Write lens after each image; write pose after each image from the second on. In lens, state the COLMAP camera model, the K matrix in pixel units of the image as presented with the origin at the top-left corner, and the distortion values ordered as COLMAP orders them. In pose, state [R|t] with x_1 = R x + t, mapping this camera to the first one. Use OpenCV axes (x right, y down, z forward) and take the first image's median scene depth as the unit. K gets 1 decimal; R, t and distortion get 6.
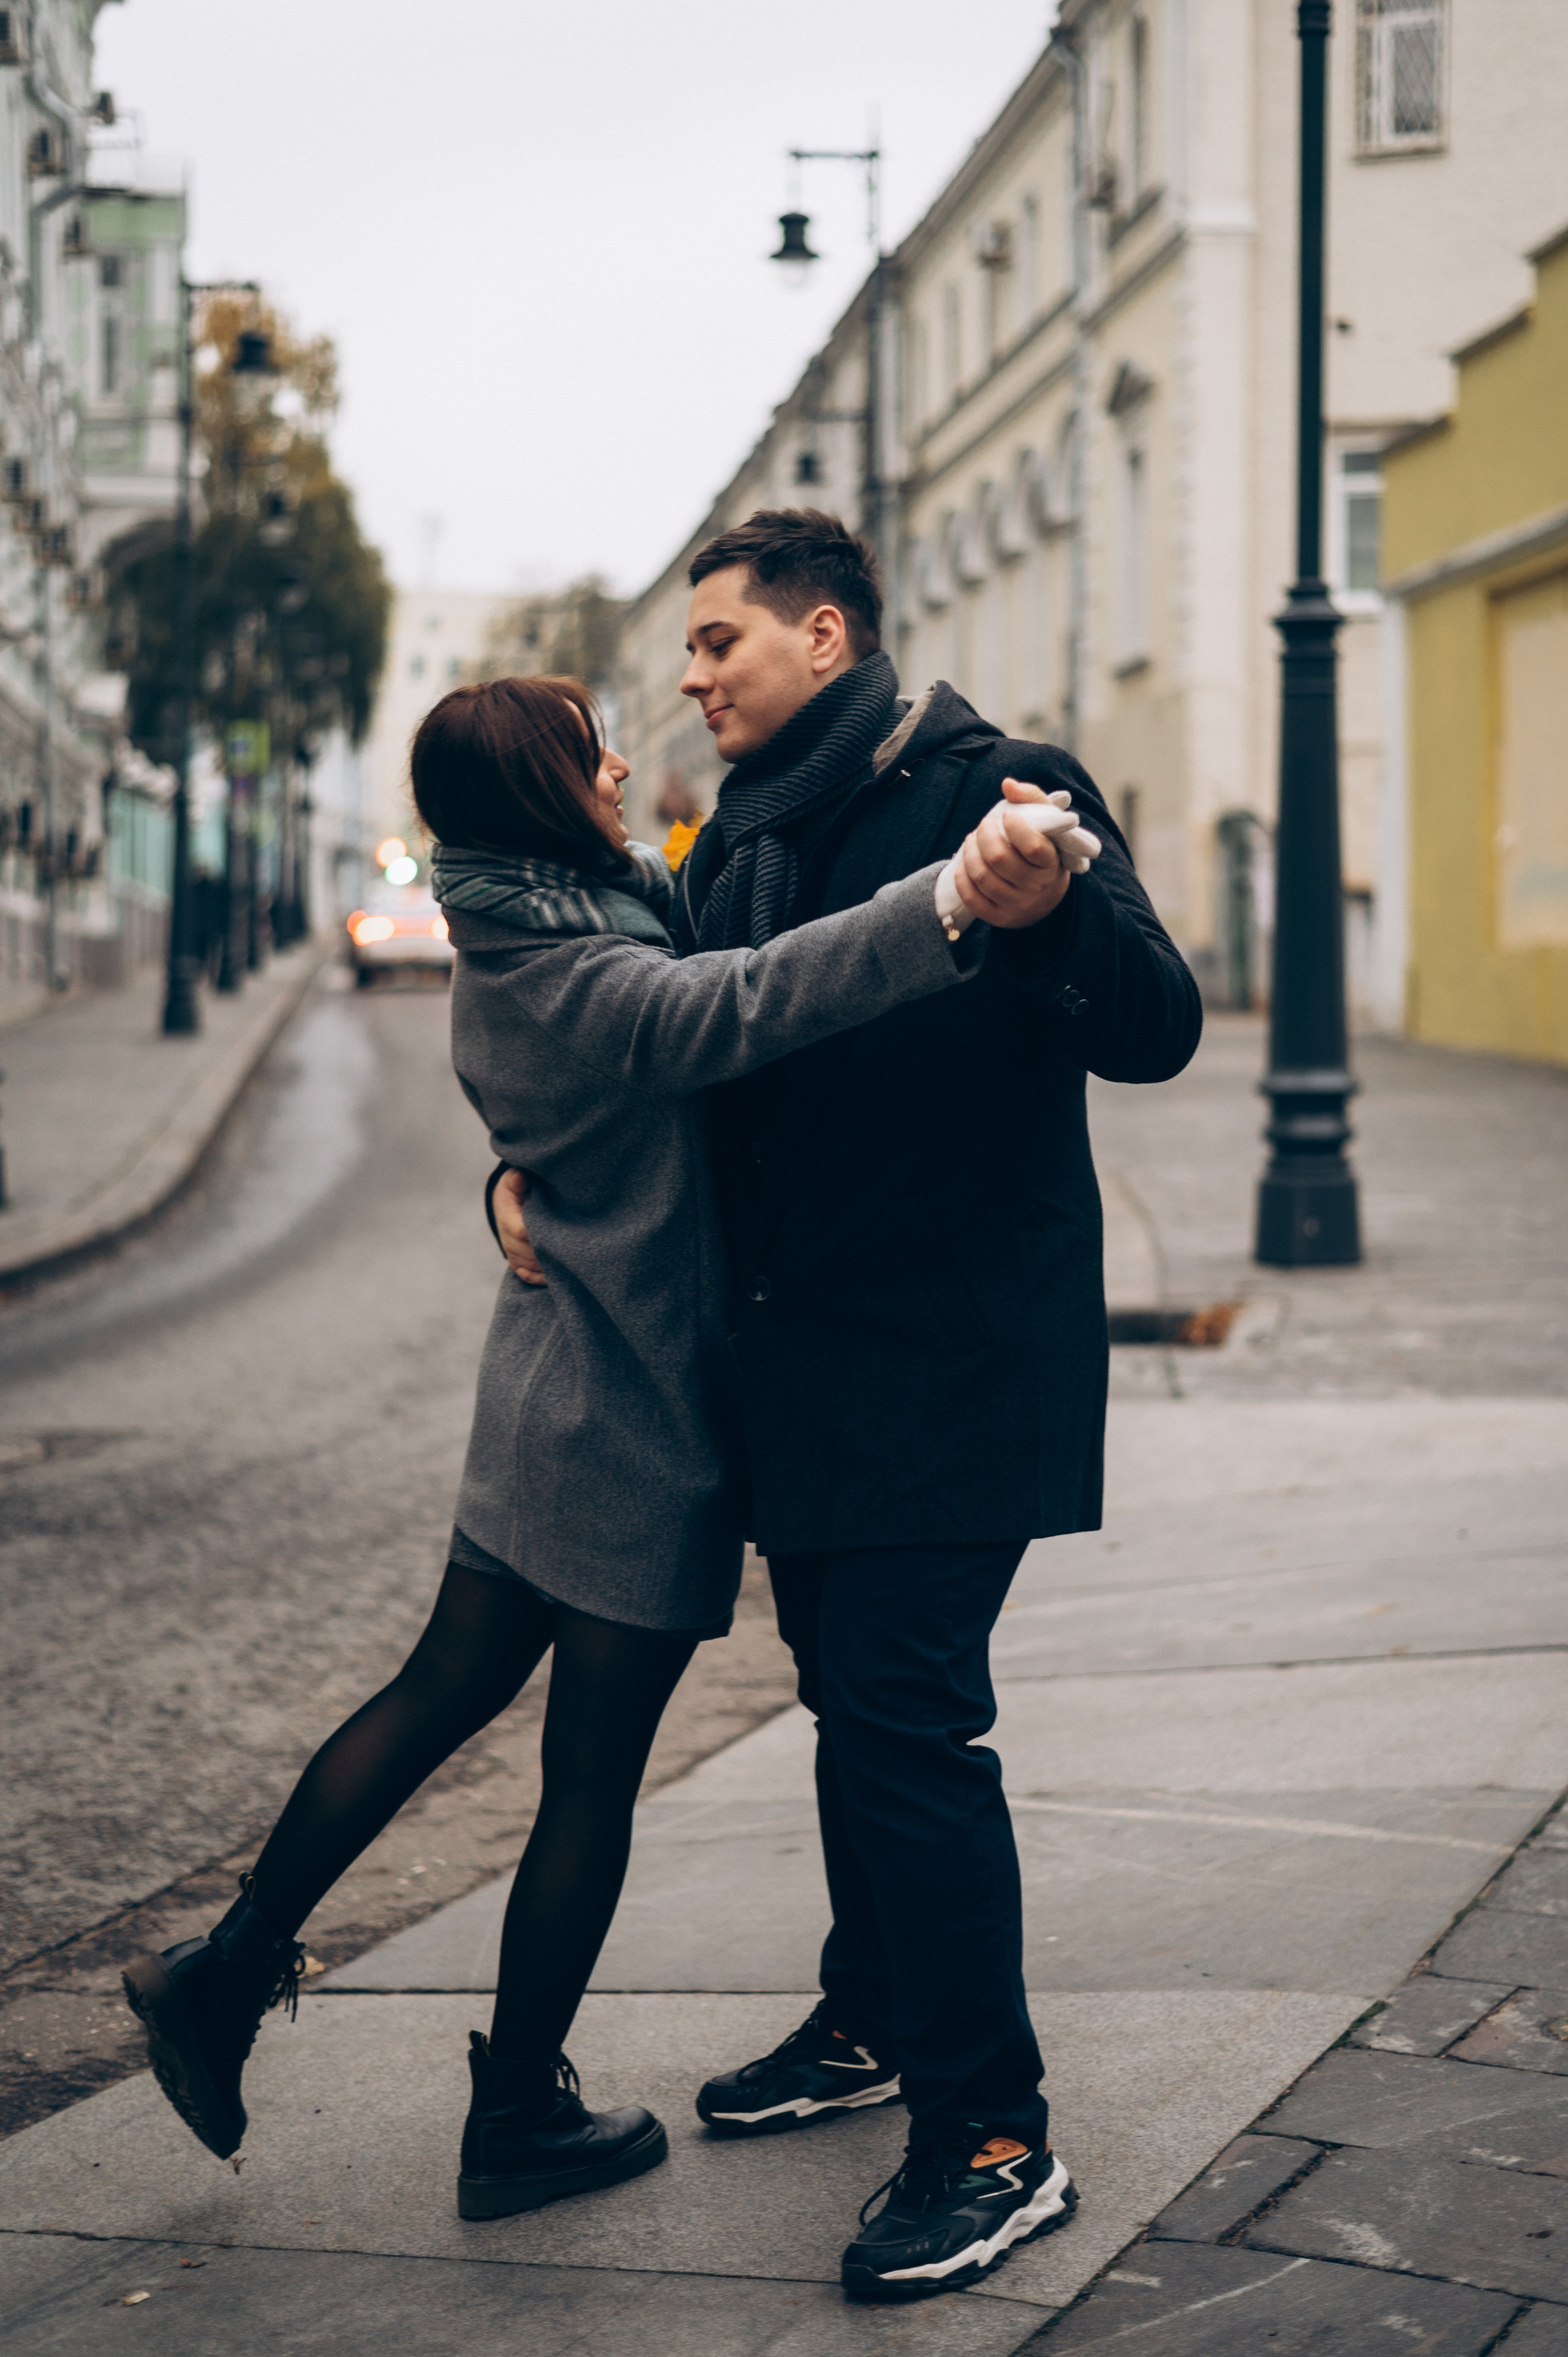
lens RADIAL K [[3019.1, 0, 787.4], [0, 3019.1, 1113.2], [0, 0, 1]] dist [-0.039405, -0.083132]
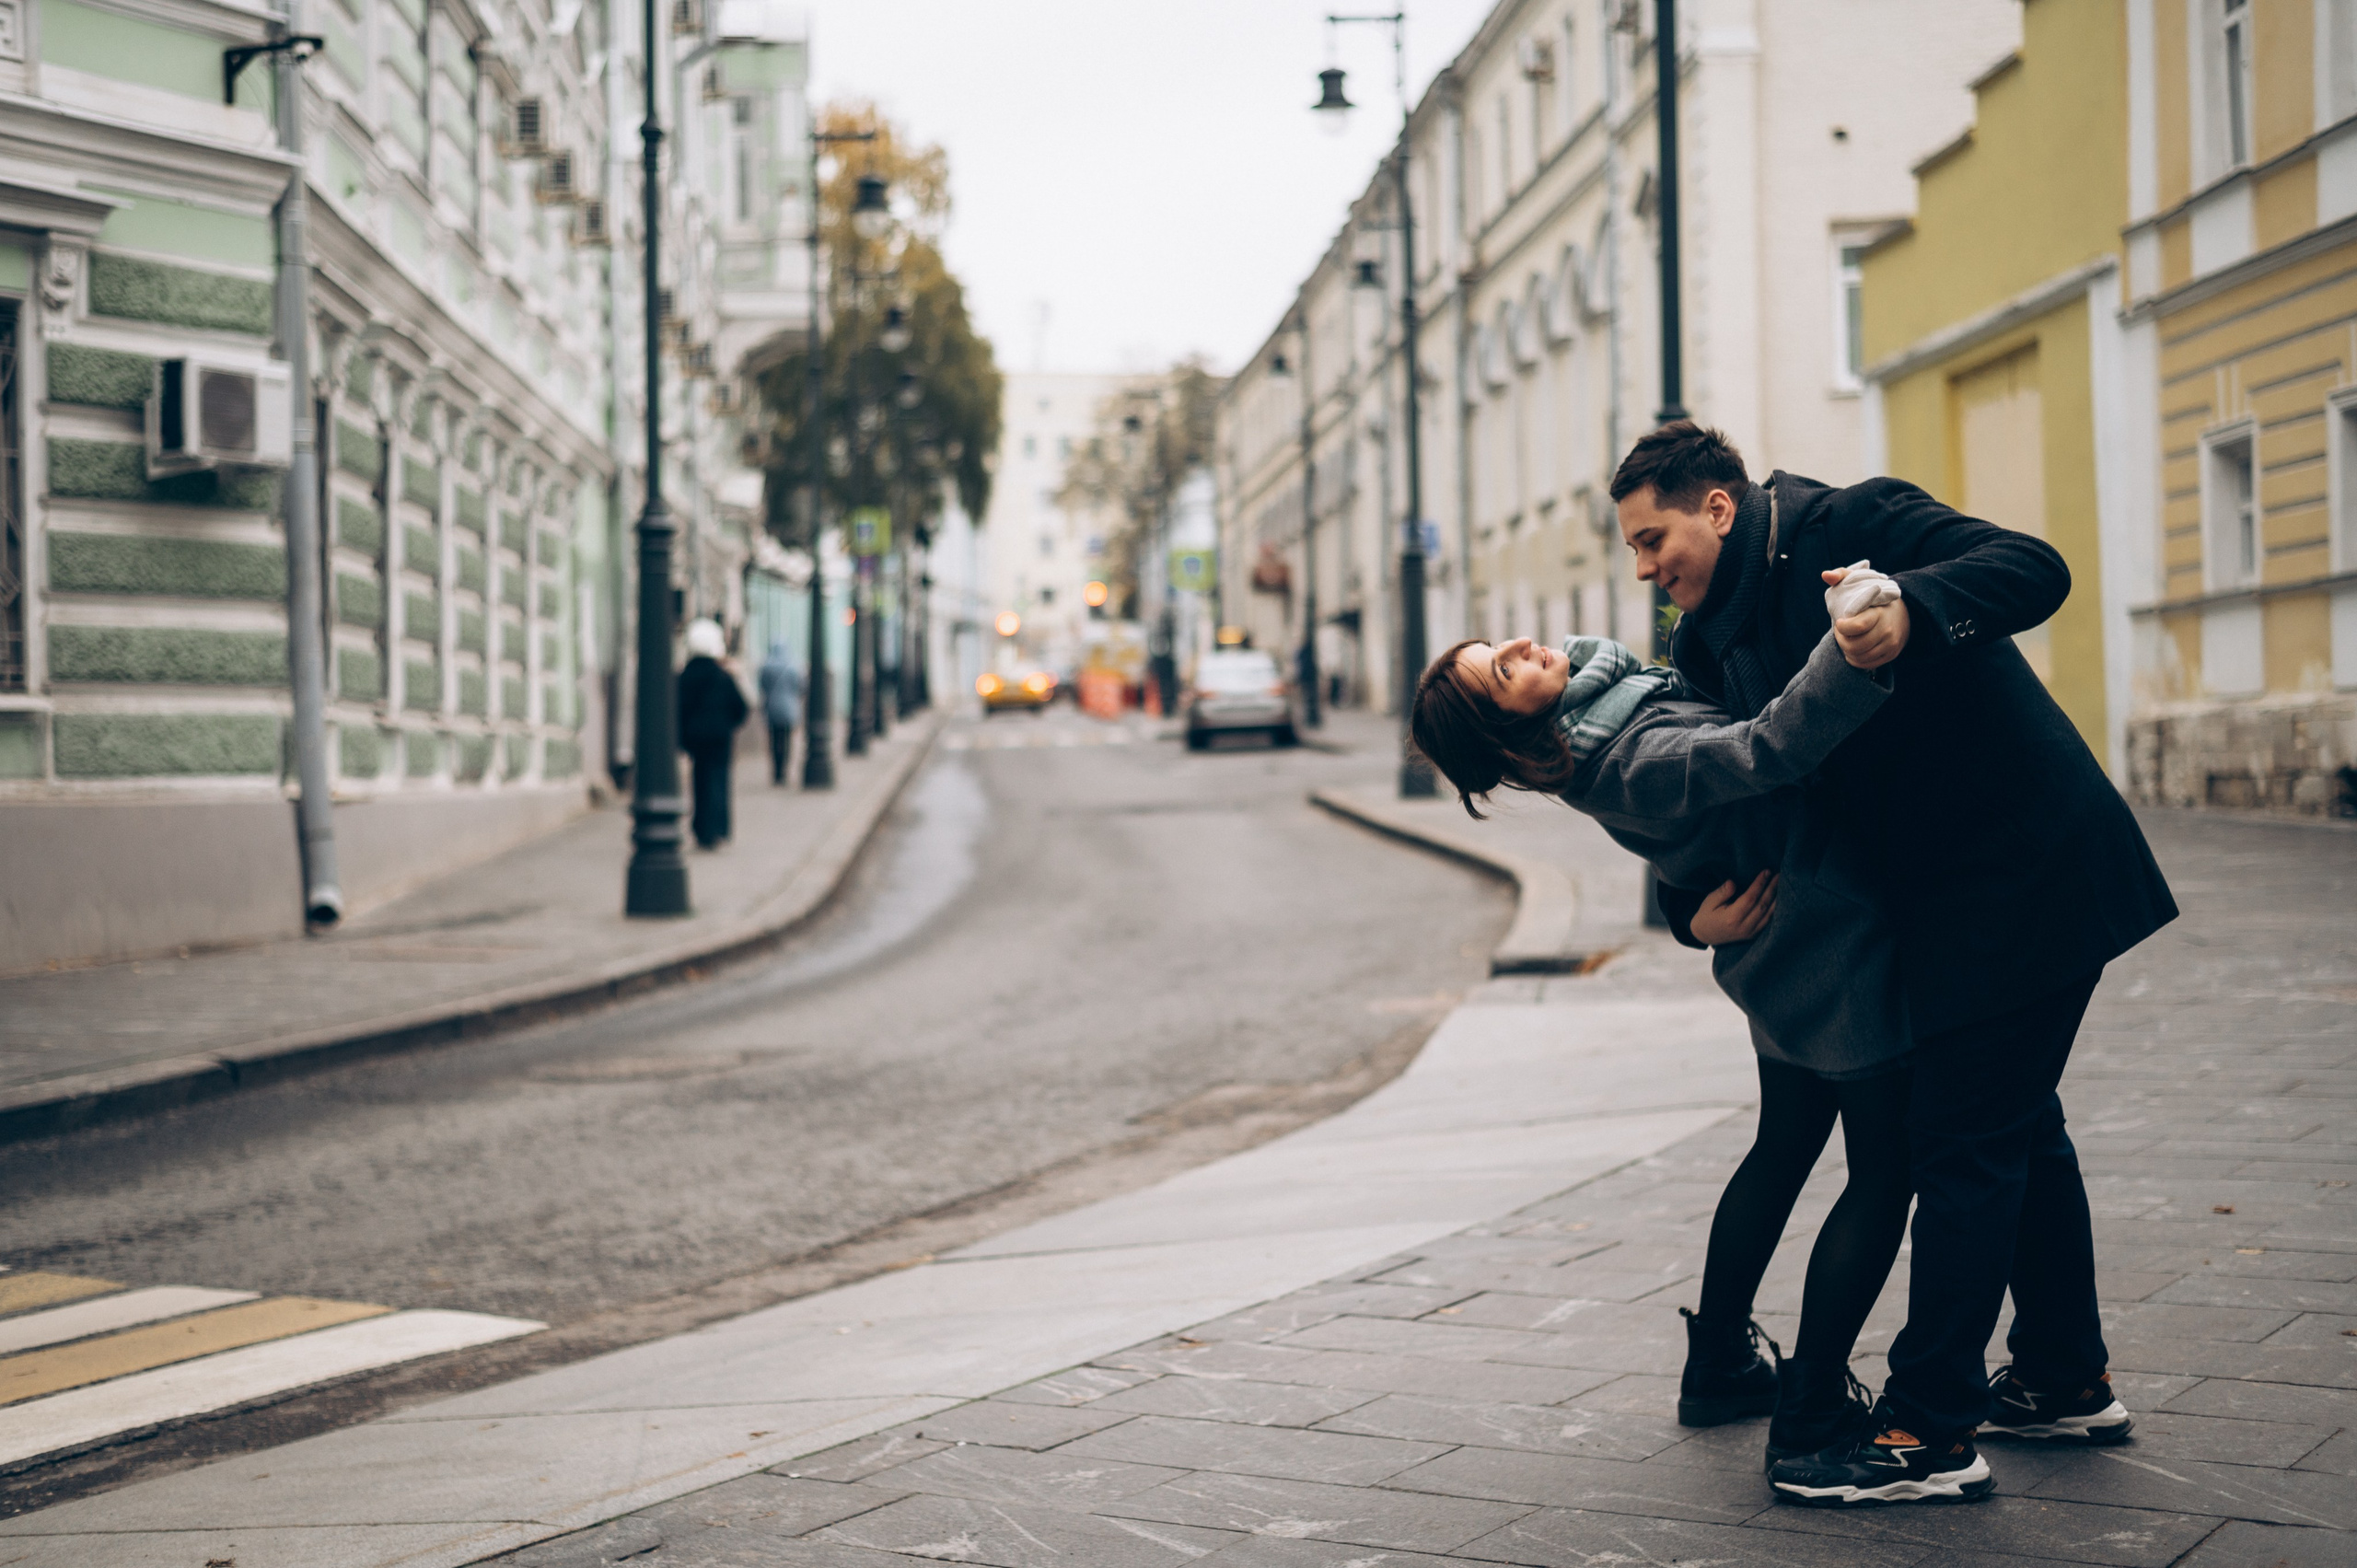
lens RADIAL K [[3019.2, 0, 1178.5], [0, 3019.2, 784.0], [0, 0, 1]] dist [-0.039405, -0.083132]
pose [[0.996952, -0.018763, -0.075728, 0.016563], [0.016411, 0.999367, -0.031561, 0.008027], [0.076272, 0.030222, 0.996629, -0.099600]]
